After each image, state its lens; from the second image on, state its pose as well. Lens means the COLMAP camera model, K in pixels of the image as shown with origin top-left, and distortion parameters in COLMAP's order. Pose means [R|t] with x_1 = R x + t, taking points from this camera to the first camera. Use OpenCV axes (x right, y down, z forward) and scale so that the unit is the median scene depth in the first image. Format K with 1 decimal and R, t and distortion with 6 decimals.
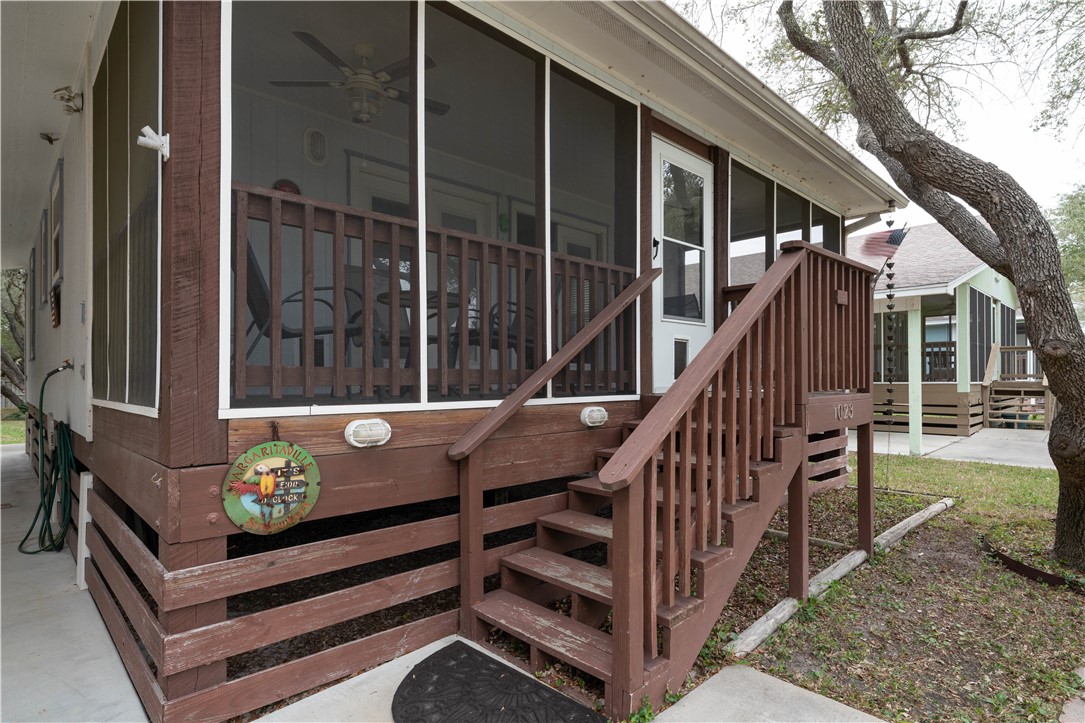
lens RADIAL K [[567.6, 0, 577.2], [0, 567.6, 376.8], [0, 0, 1]] dist [-0.005038, 0.000460]
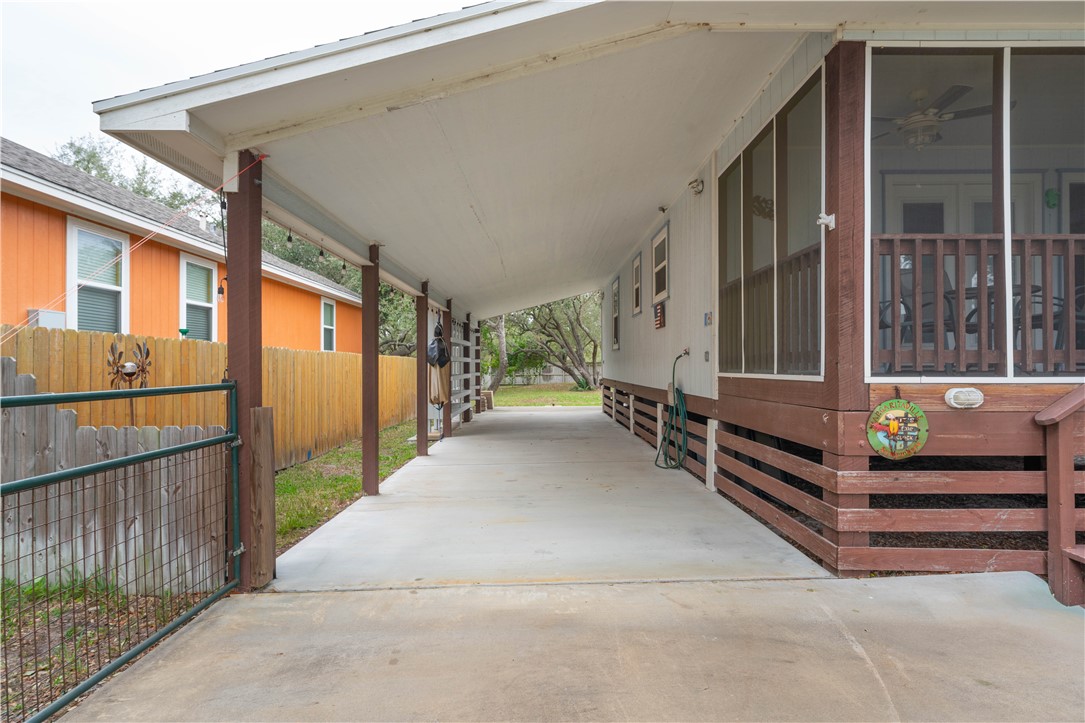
lens RADIAL K [[567.6, 0, 507.5], [0, 567.6, 361.1], [0, 0, 1]] dist [-0.005038, 0.000460]
pose [[0.677102, -0.004107, -0.735878, -0.115928], [0.001926, 0.999991, -0.003809, 0.014534], [0.735887, 0.001162, 0.677104, -0.751308]]
